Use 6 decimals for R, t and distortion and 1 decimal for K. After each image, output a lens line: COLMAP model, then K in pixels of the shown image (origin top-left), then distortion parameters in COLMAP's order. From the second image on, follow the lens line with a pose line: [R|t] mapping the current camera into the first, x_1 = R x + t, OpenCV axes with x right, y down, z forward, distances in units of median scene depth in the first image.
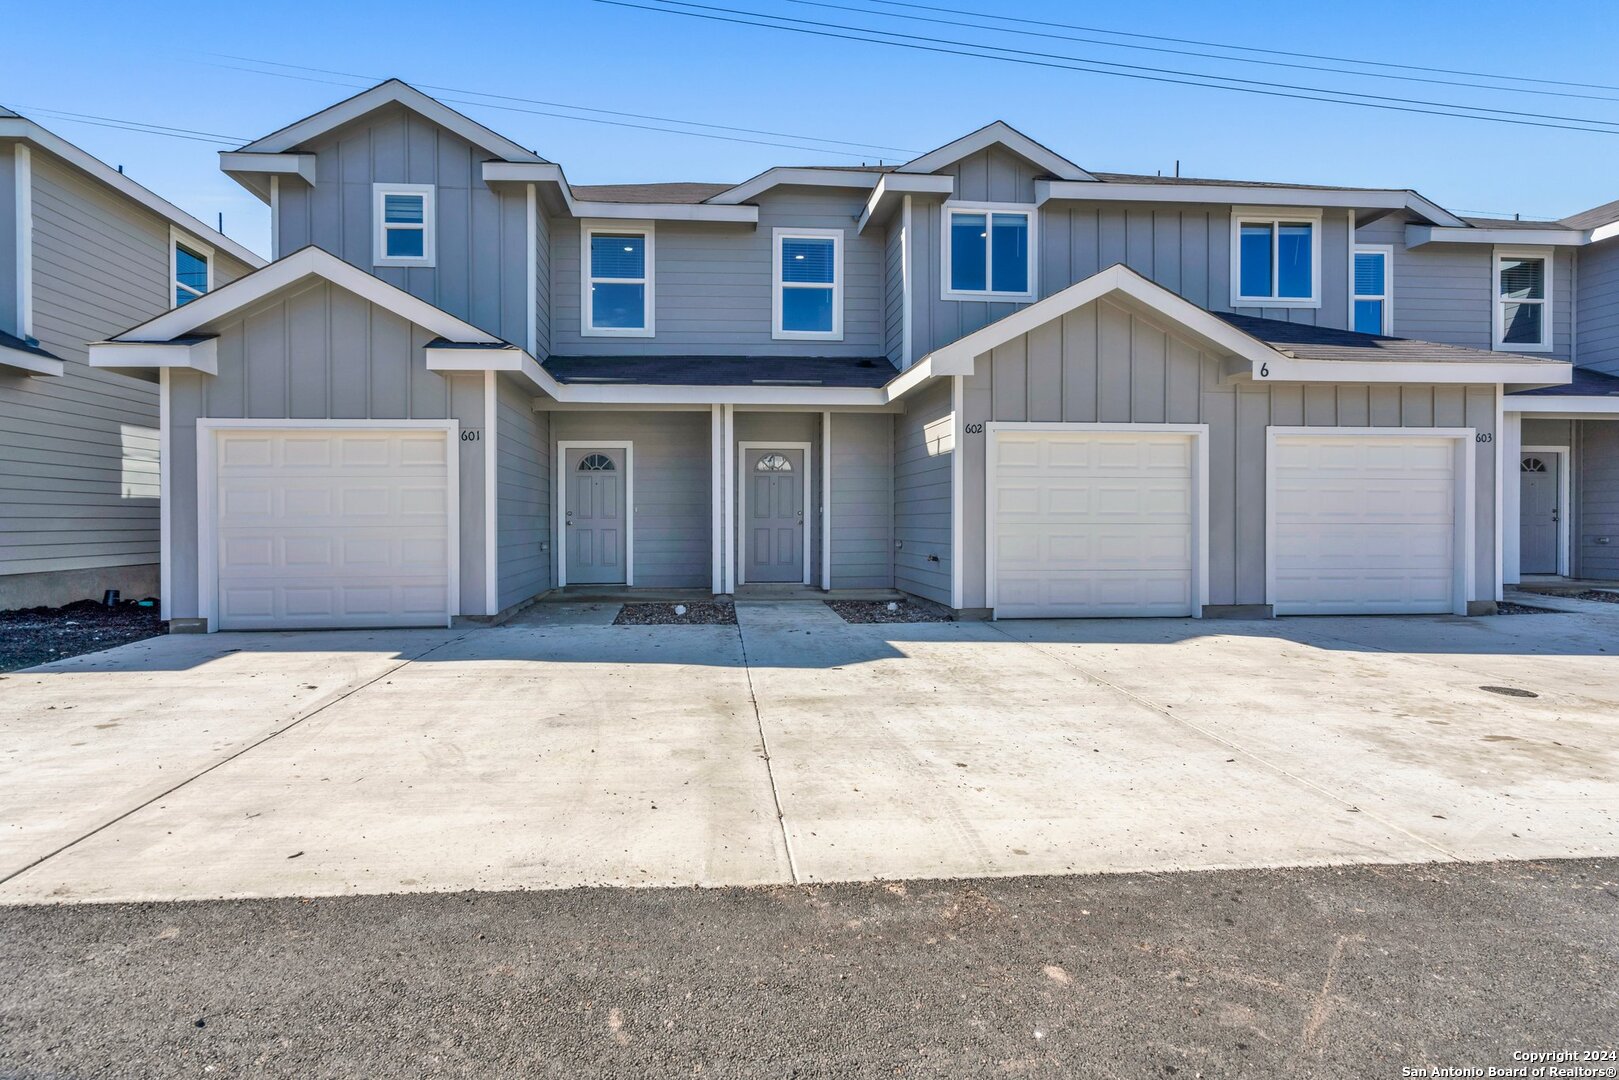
lens RADIAL K [[756.5, 0, 761.1], [0, 756.5, 526.7], [0, 0, 1]] dist [-0.002361, -0.000039]
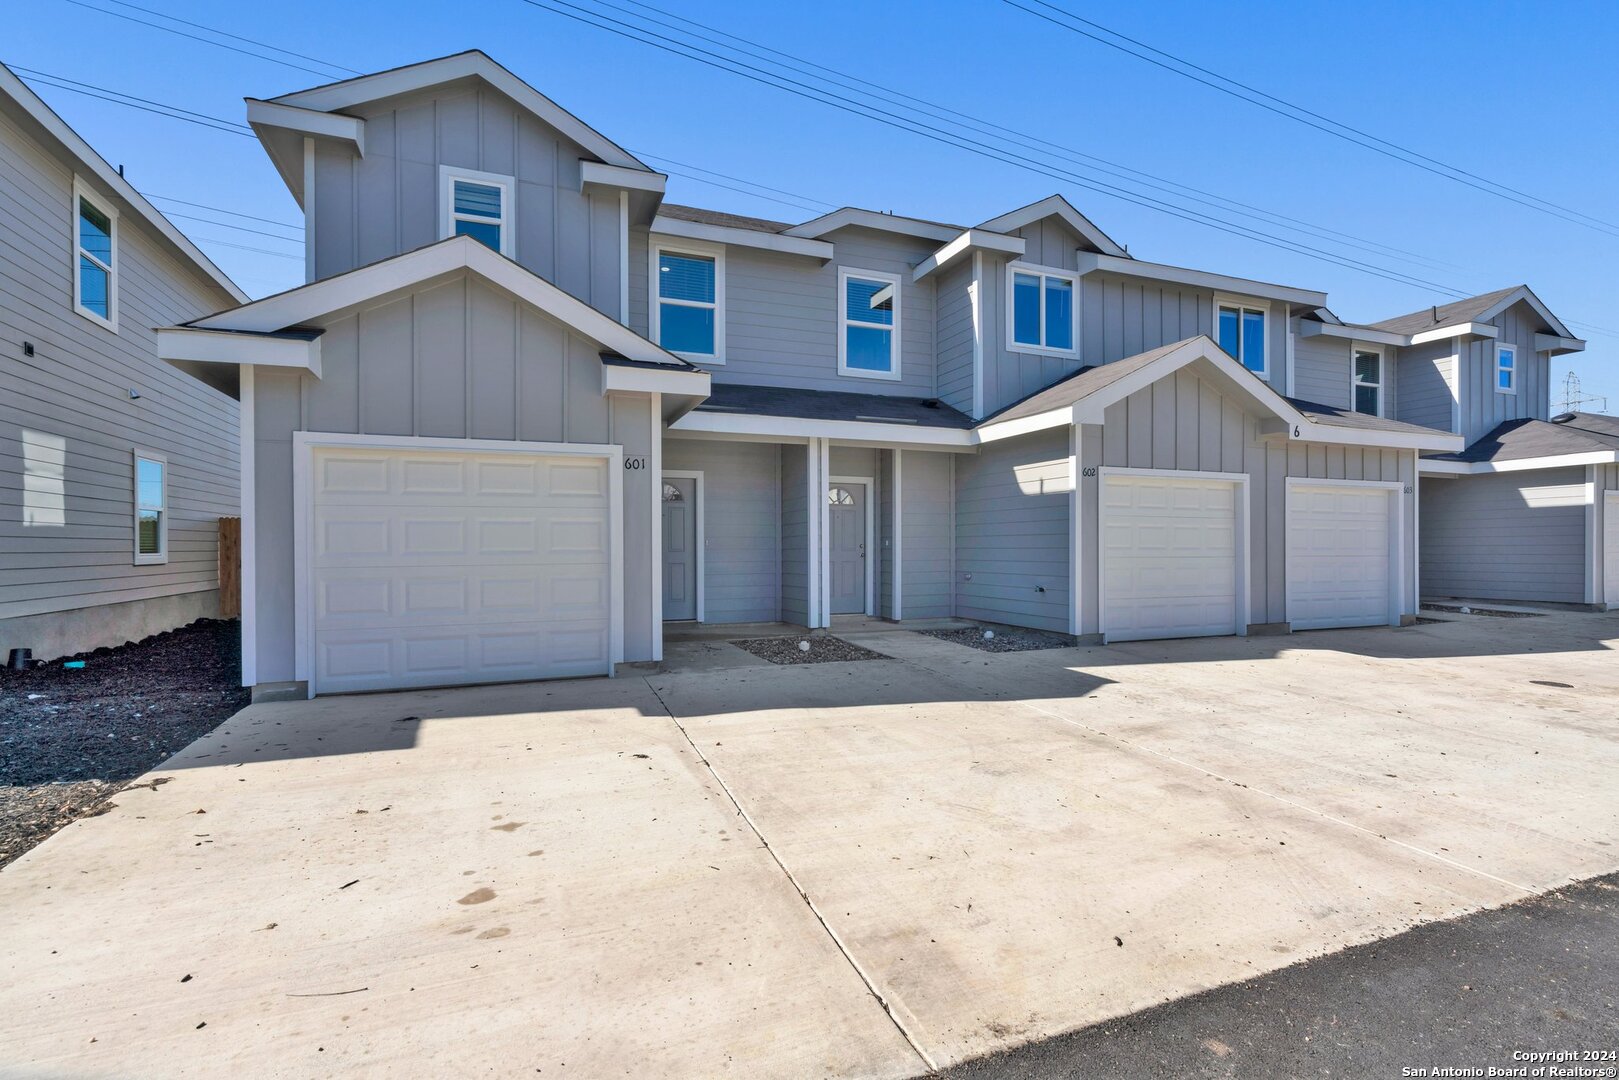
lens RADIAL K [[736.4, 0, 811.1], [0, 736.4, 550.3], [0, 0, 1]] dist [-0.004123, 0.000728]
pose [[0.955761, -0.001732, 0.294139, -0.348711], [0.003009, 0.999988, -0.003891, -0.009833], [-0.294129, 0.004604, 0.955755, 0.073797]]
